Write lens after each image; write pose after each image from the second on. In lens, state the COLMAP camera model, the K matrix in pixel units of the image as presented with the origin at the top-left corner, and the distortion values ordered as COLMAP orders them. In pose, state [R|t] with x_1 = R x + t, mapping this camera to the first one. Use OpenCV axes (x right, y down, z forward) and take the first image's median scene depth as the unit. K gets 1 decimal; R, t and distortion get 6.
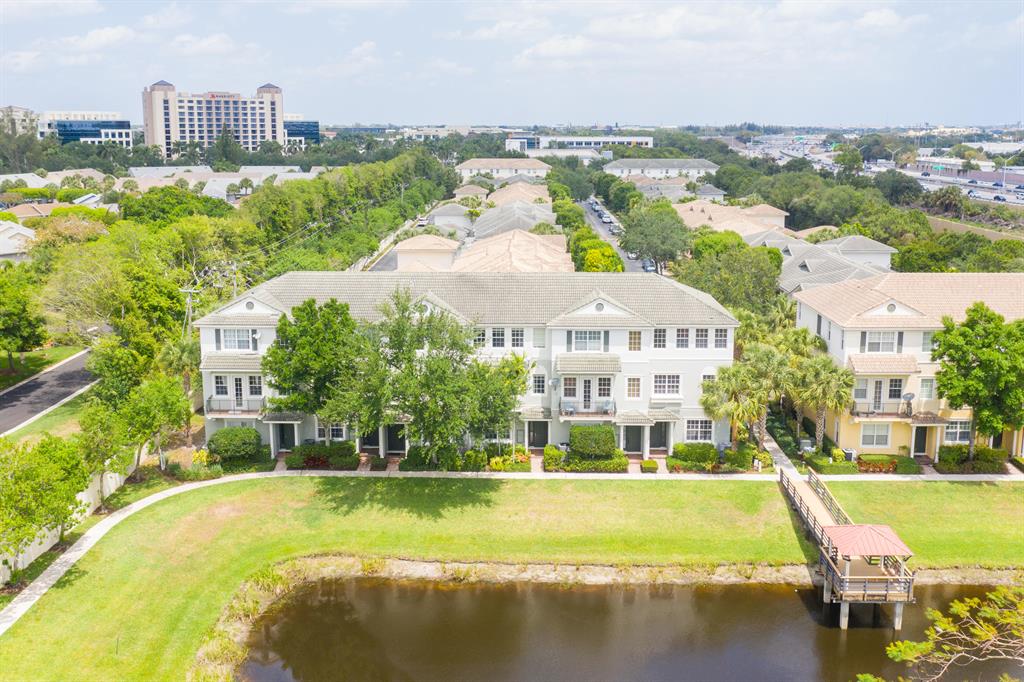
lens RADIAL K [[950.9, 0, 494.0], [0, 950.9, 292.9], [0, 0, 1]] dist [0.004402, 0.001561]
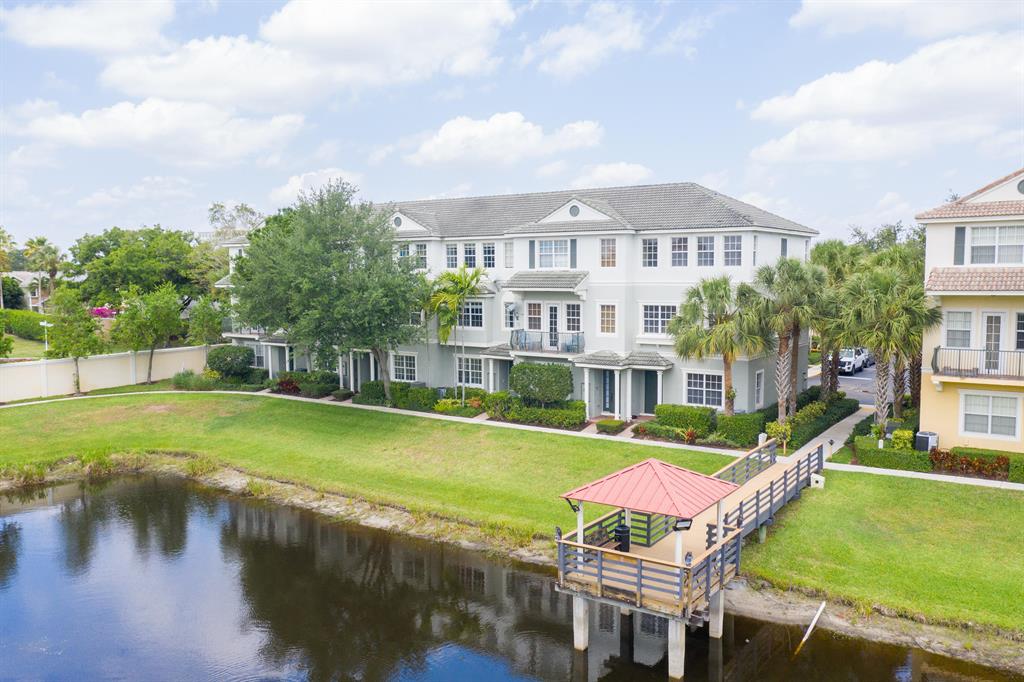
lens RADIAL K [[818.7, 0, 512.0], [0, 818.7, 341.0], [0, 0, 1]] dist [0.000280, 0.002957]
pose [[0.833961, 0.042218, -0.550206, 0.425747], [-0.090603, 0.994014, -0.061057, 0.159290], [0.544335, 0.100770, 0.832794, 0.434993]]
